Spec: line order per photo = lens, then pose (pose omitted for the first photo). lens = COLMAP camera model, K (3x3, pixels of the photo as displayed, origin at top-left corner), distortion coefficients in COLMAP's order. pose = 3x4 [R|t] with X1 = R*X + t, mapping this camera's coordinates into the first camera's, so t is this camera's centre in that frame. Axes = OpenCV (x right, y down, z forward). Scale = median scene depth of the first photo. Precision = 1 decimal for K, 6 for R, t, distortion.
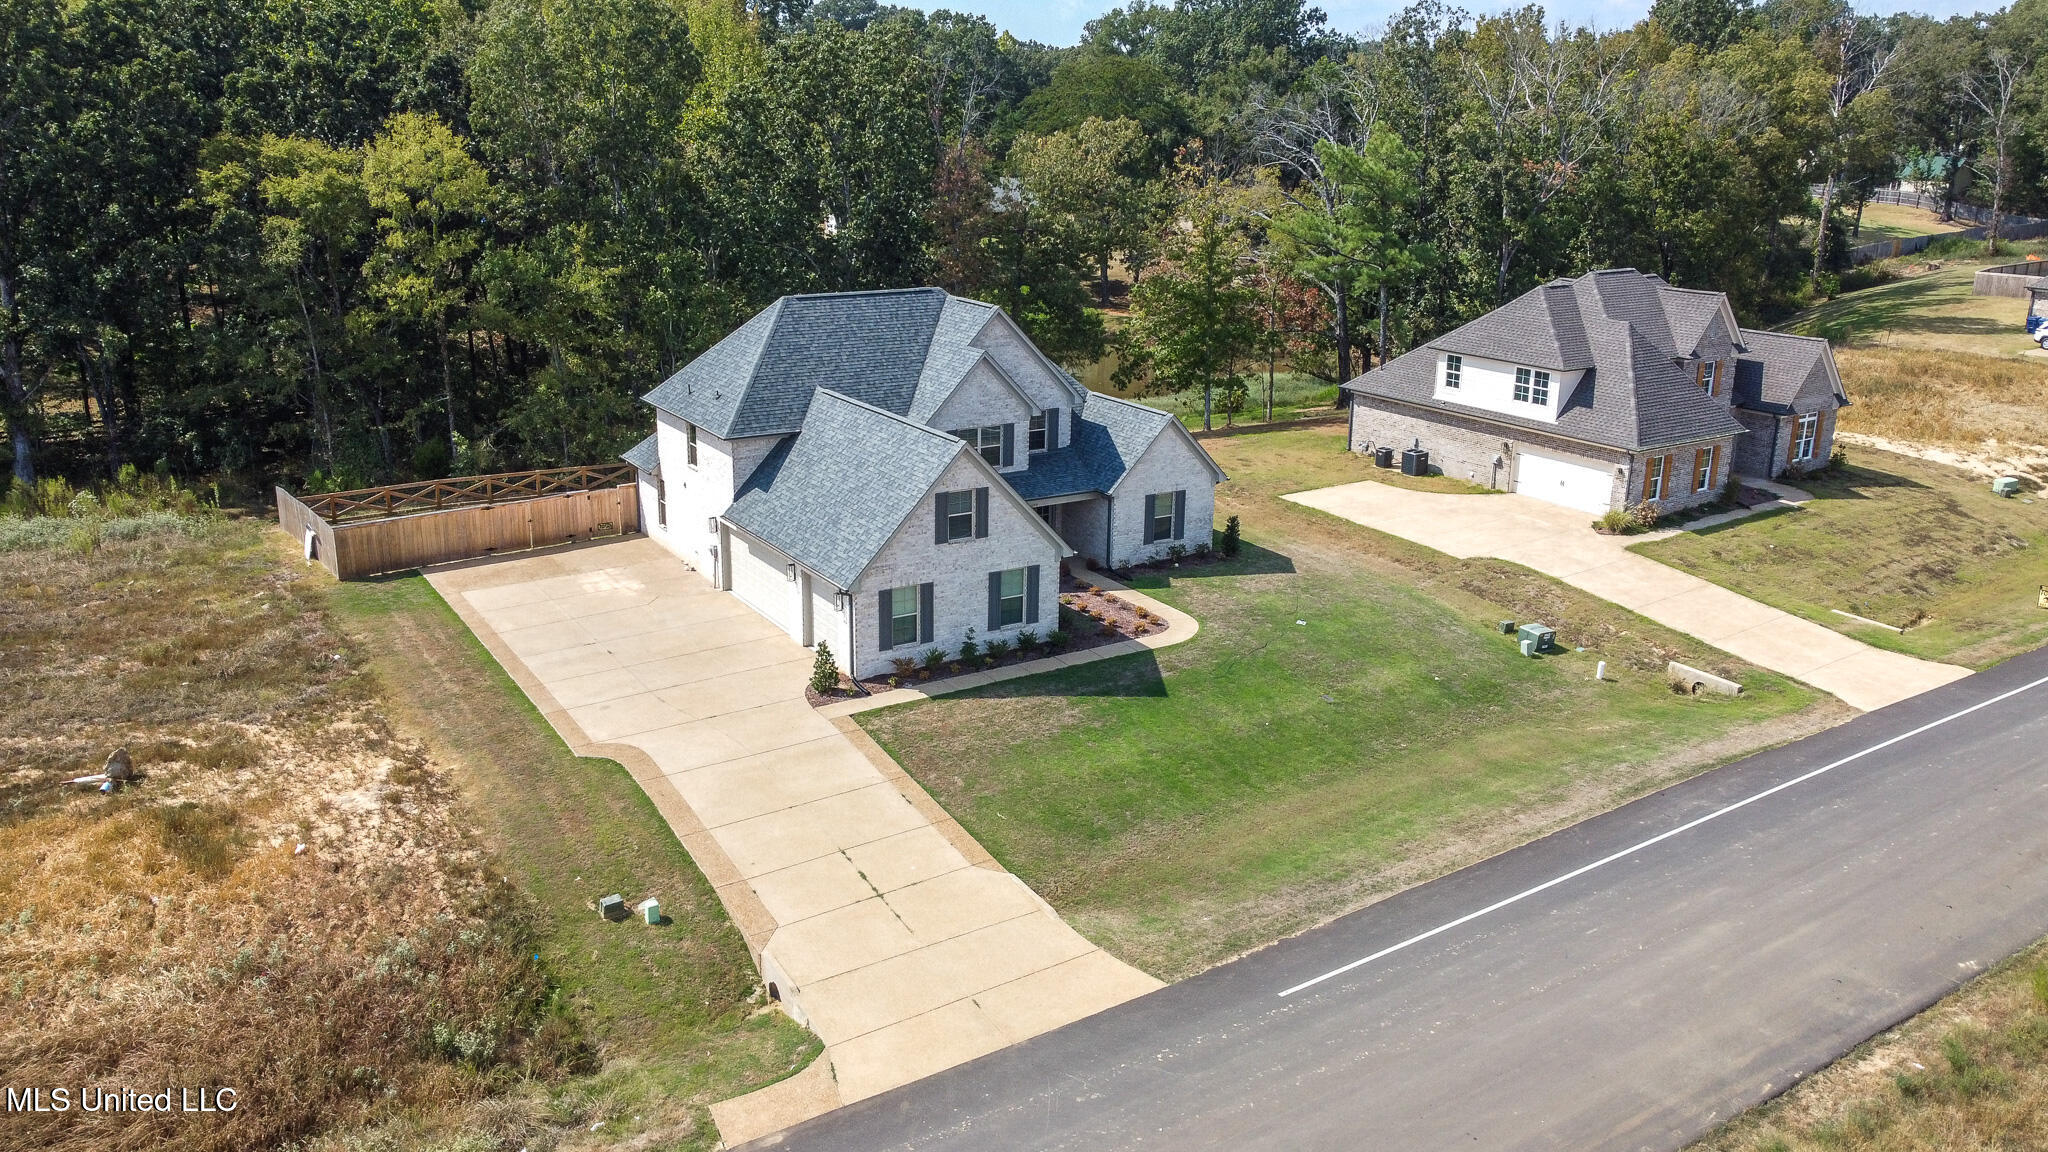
lens RADIAL K [[1594.9, 0, 1020.7], [0, 1594.9, 566.3], [0, 0, 1]] dist [-0.000252, -0.000948]
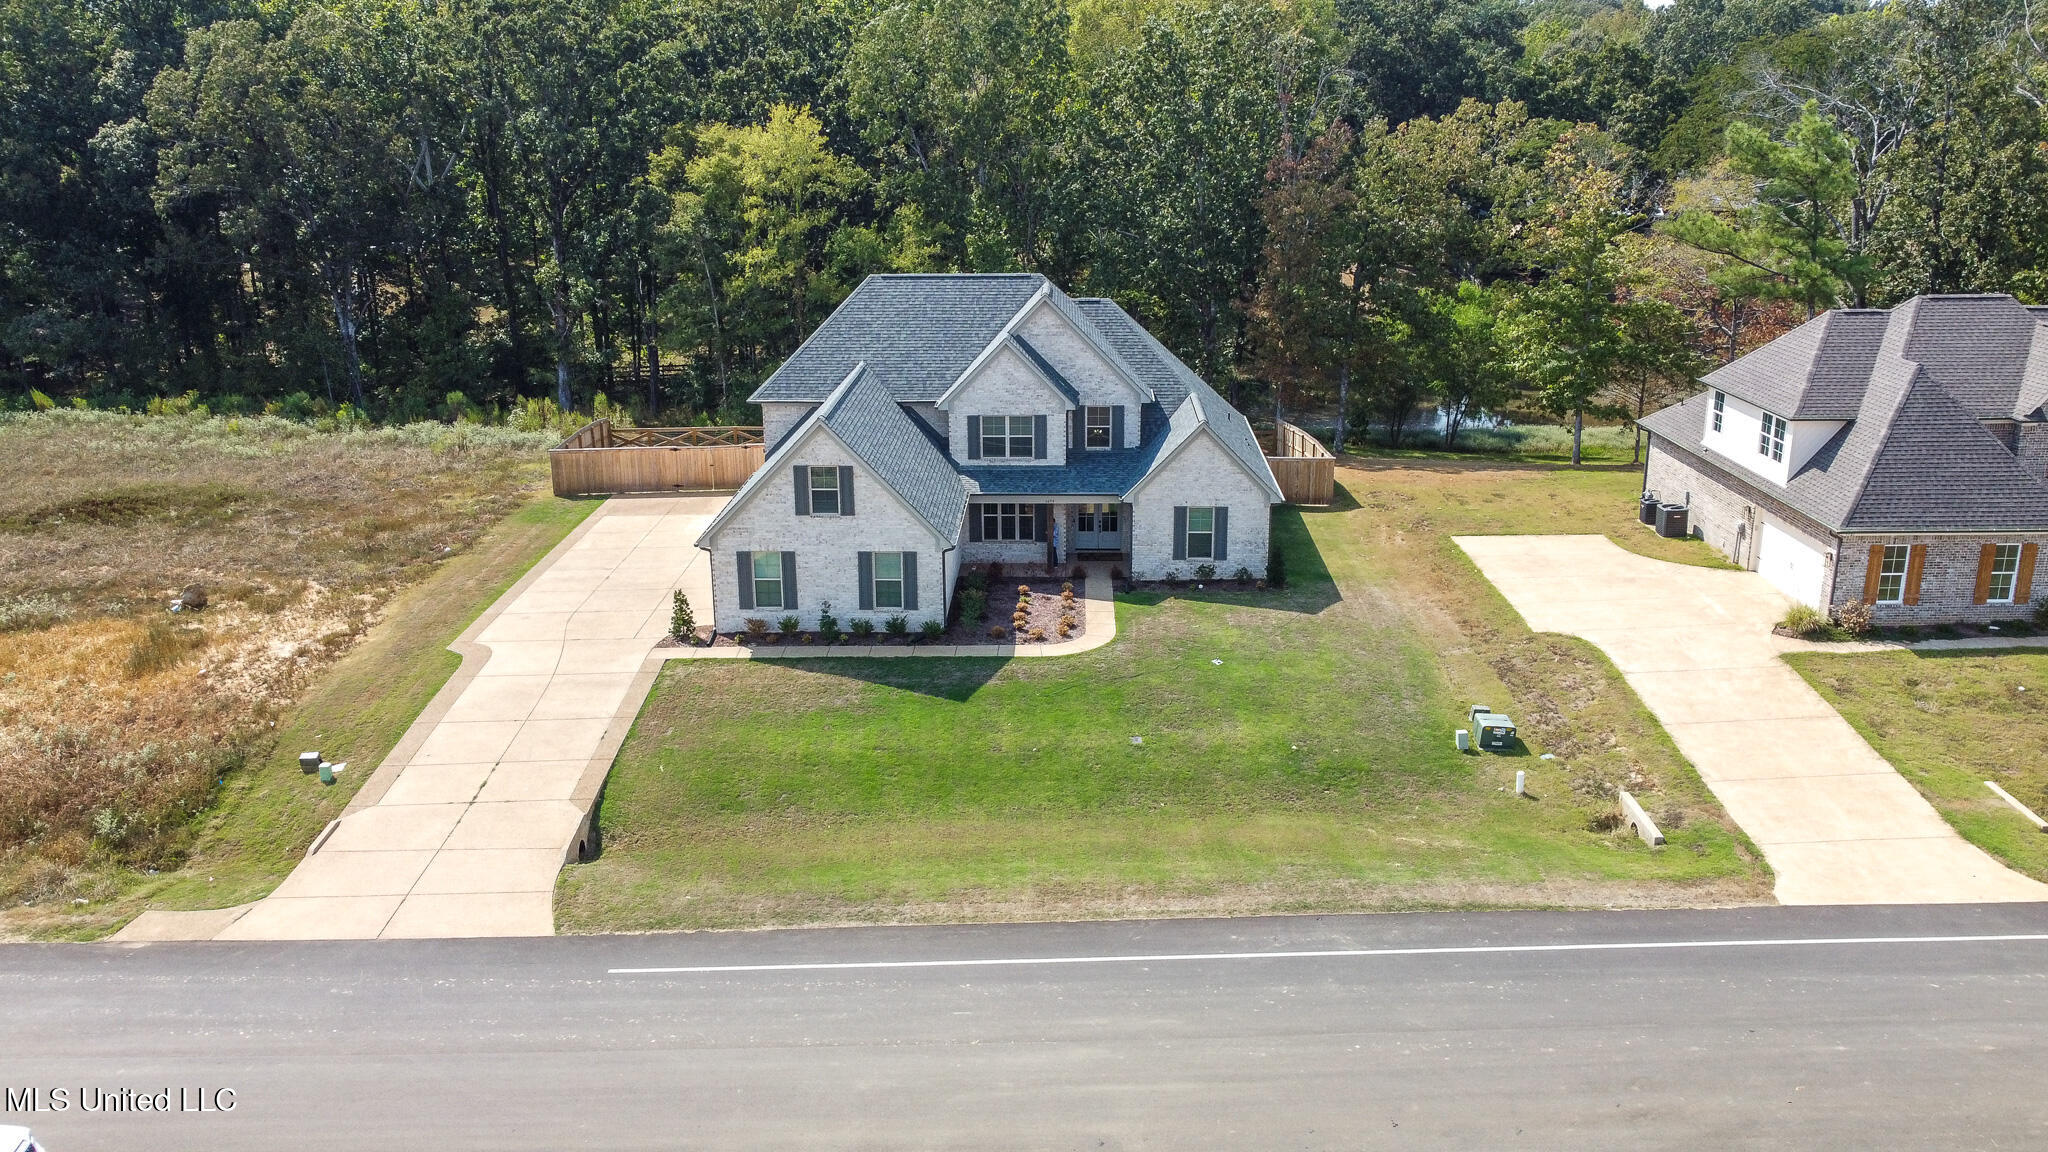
lens RADIAL K [[1640.5, 0, 1024.0], [0, 1640.5, 576.0], [0, 0, 1]] dist [0.001598, -0.005155]
pose [[0.831002, 0.141919, -0.537861, 0.624093], [-0.140695, 0.989092, 0.043605, -0.040384], [0.538182, 0.039438, 0.841905, 0.182541]]
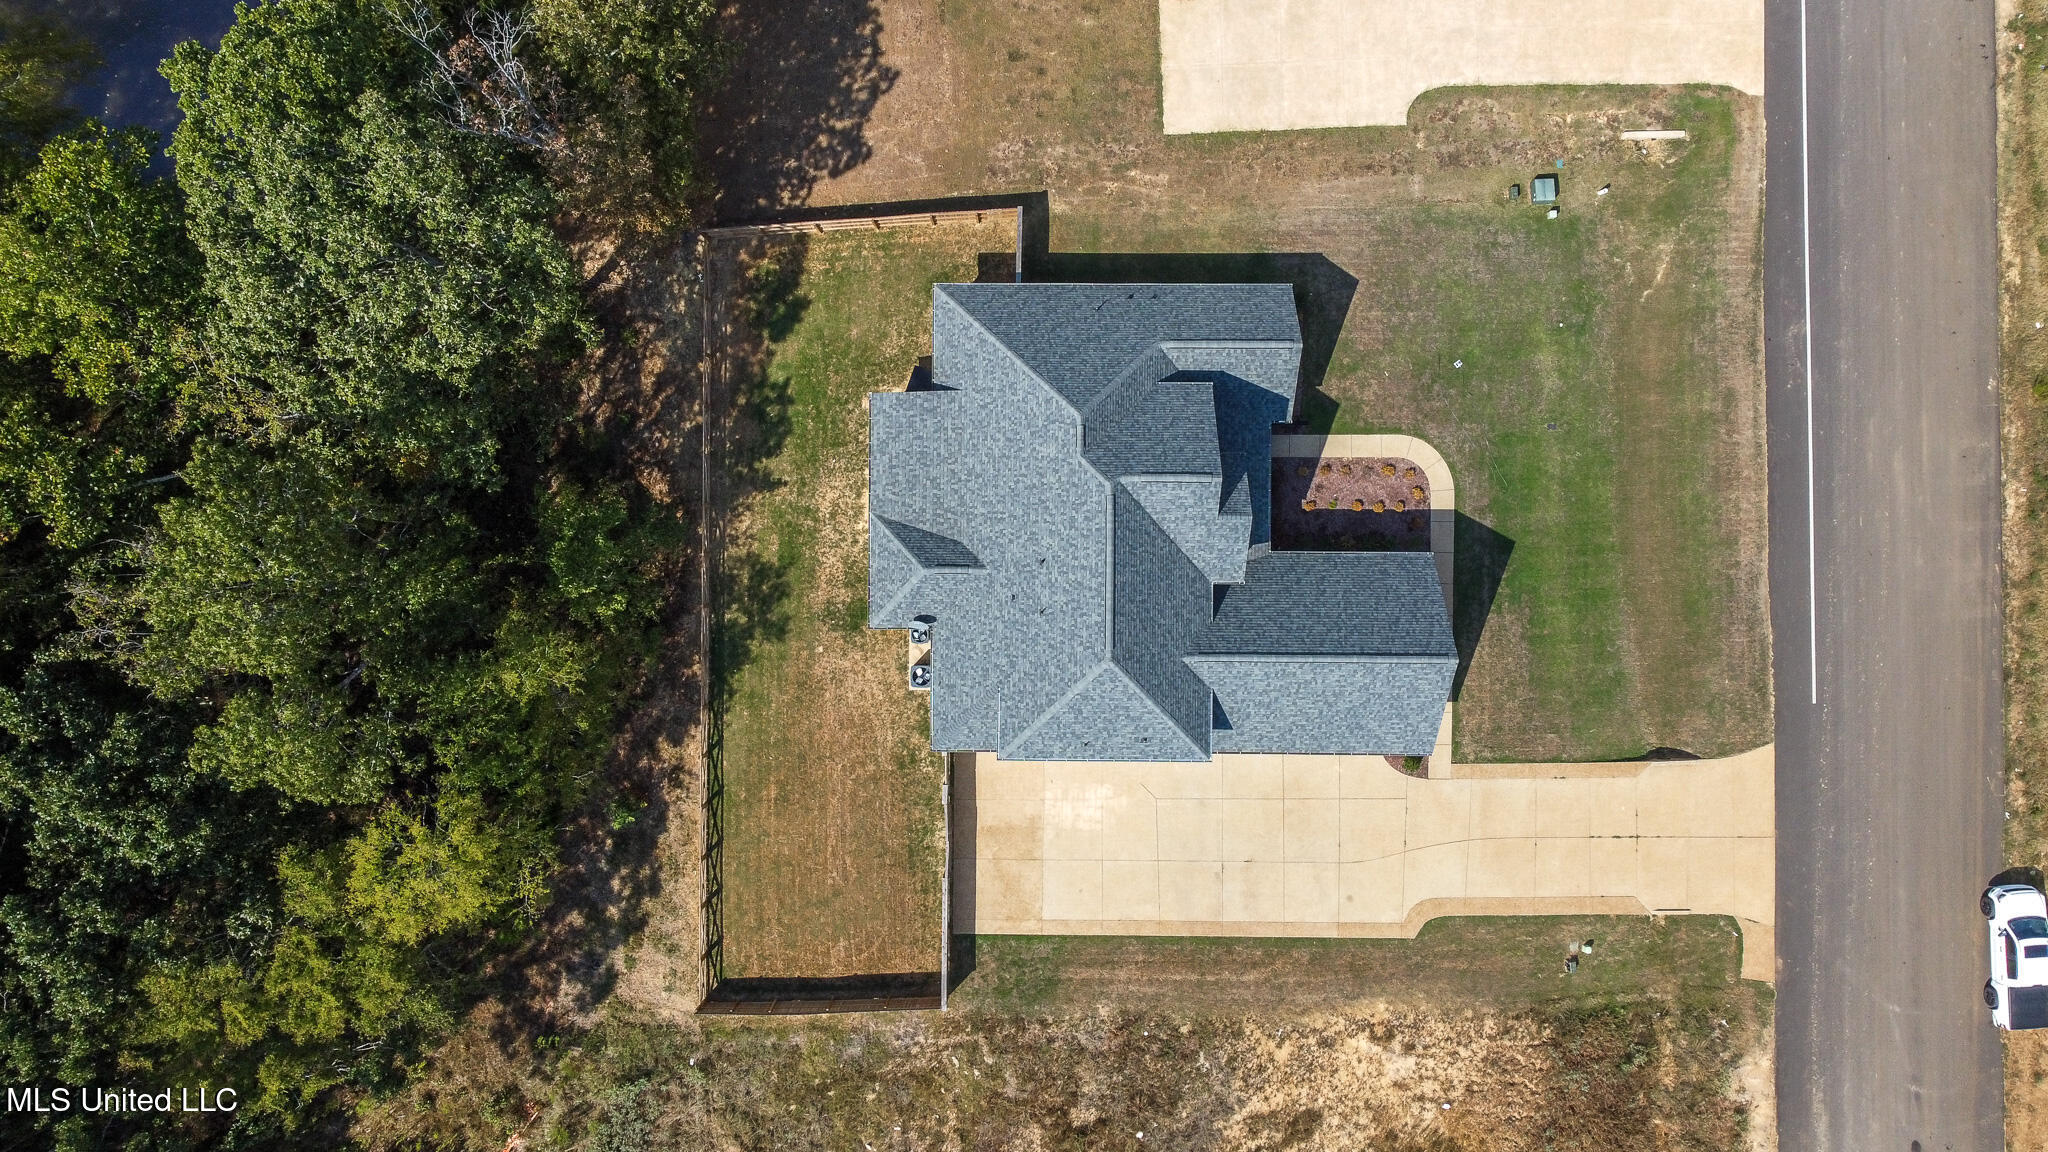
lens RADIAL K [[1594.9, 0, 1020.7], [0, 1594.9, 566.3], [0, 0, 1]] dist [-0.000252, -0.000948]
pose [[0.532860, -0.846041, -0.016551, -0.130232], [0.264910, 0.148208, 0.952815, -1.327217], [-0.803668, -0.512102, 0.303099, 0.889398]]
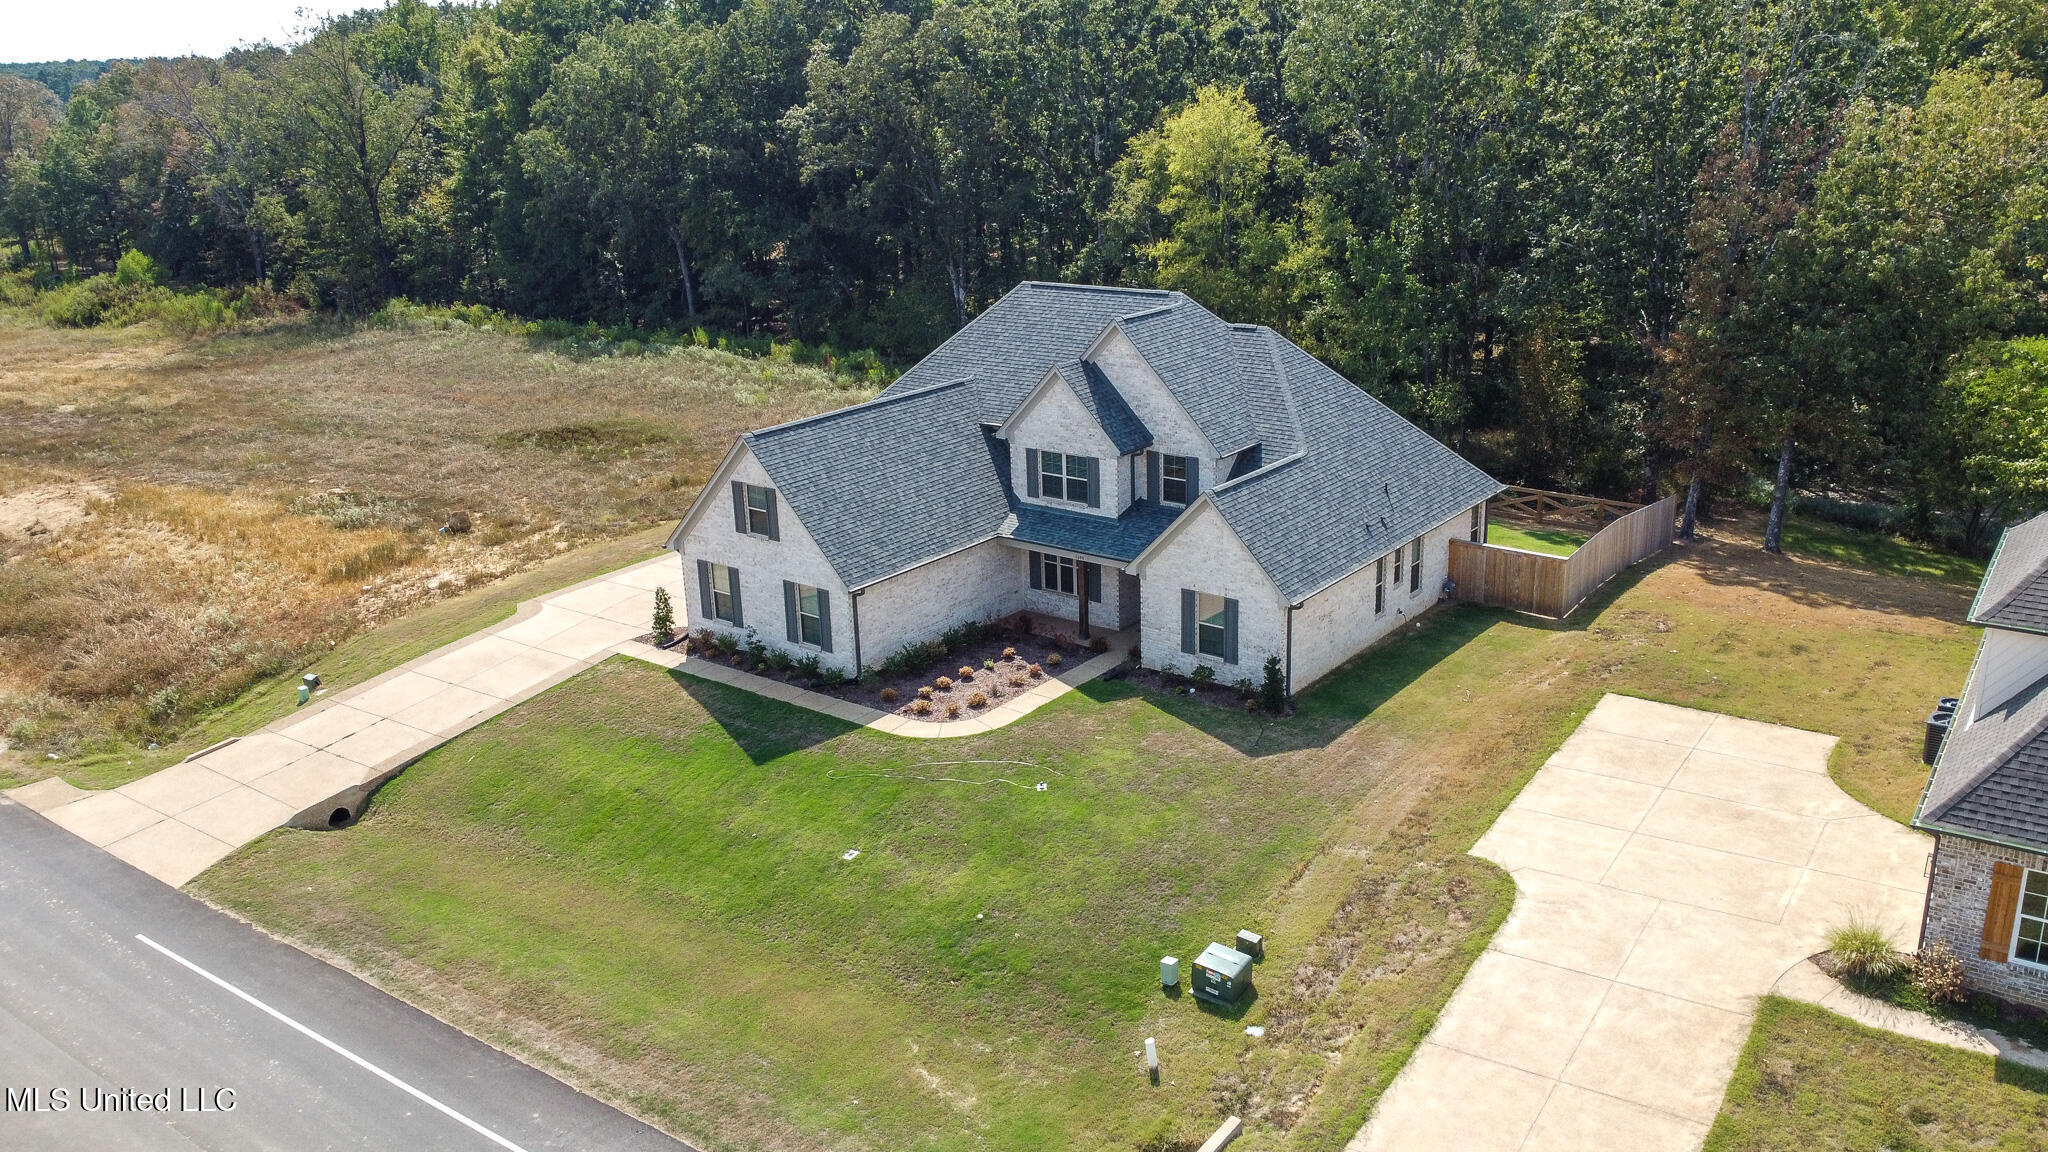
lens RADIAL K [[1594.9, 0, 1020.7], [0, 1594.9, 566.3], [0, 0, 1]] dist [-0.000252, -0.000948]
pose [[0.338365, 0.258970, -0.904679, 0.878374], [-0.235312, 0.954128, 0.185115, -0.211003], [0.911119, 0.150245, 0.383782, 0.758674]]
